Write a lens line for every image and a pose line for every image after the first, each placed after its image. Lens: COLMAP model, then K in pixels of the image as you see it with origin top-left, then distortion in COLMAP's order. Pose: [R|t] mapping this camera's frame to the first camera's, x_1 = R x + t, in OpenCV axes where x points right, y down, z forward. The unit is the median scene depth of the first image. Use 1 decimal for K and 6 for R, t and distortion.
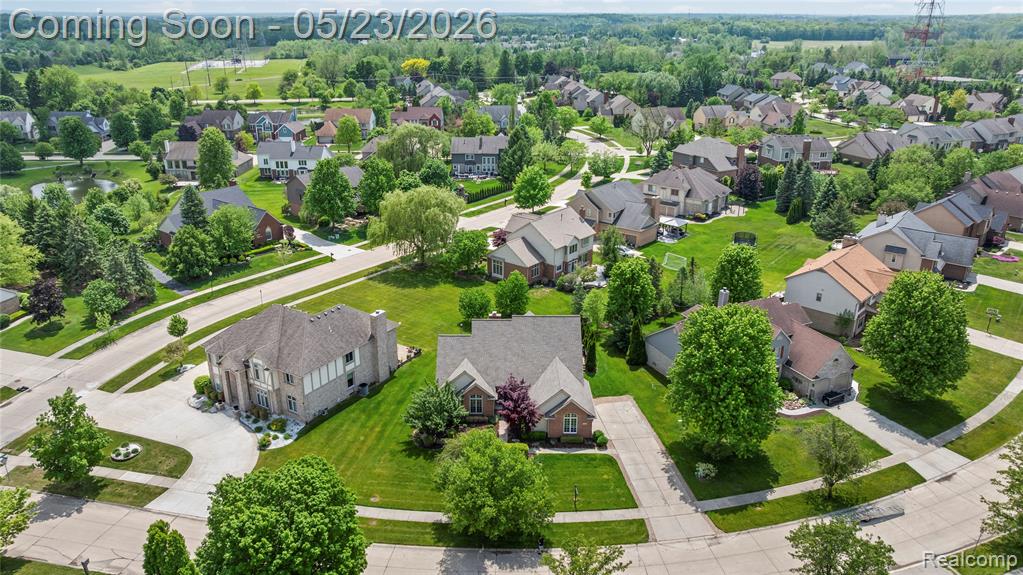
lens RADIAL K [[718.4, 0, 489.7], [0, 718.4, 287.6], [0, 0, 1]] dist [-0.020717, 0.010514]
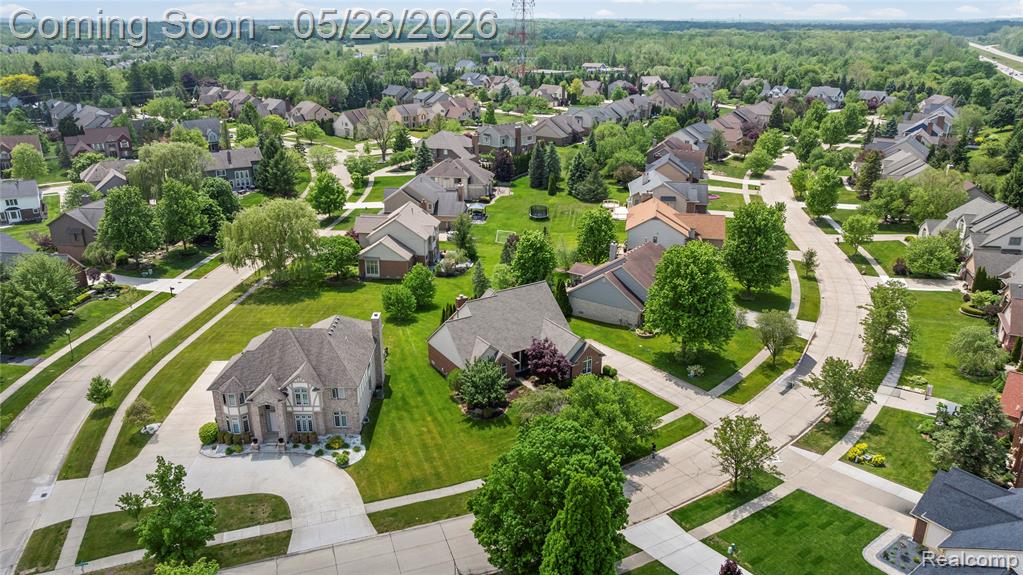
lens RADIAL K [[718.4, 0, 484.2], [0, 718.4, 313.7], [0, 0, 1]] dist [-0.020717, 0.010514]
pose [[0.848926, -0.203422, 0.487795, -0.351450], [0.191452, 0.978638, 0.074924, -0.008951], [-0.492616, 0.029784, 0.869737, 0.031325]]
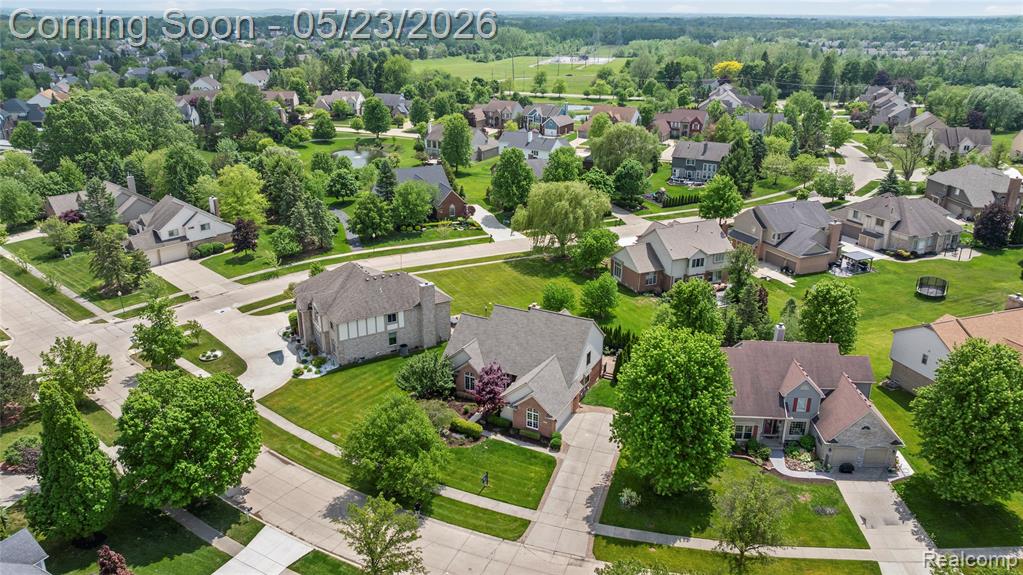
lens RADIAL K [[718.4, 0, 506.1], [0, 718.4, 282.9], [0, 0, 1]] dist [-0.020717, 0.010514]
pose [[0.892280, 0.164318, -0.420519, 0.281630], [-0.167056, 0.985472, 0.030605, -0.014177], [0.419439, 0.042941, 0.906767, 0.035315]]
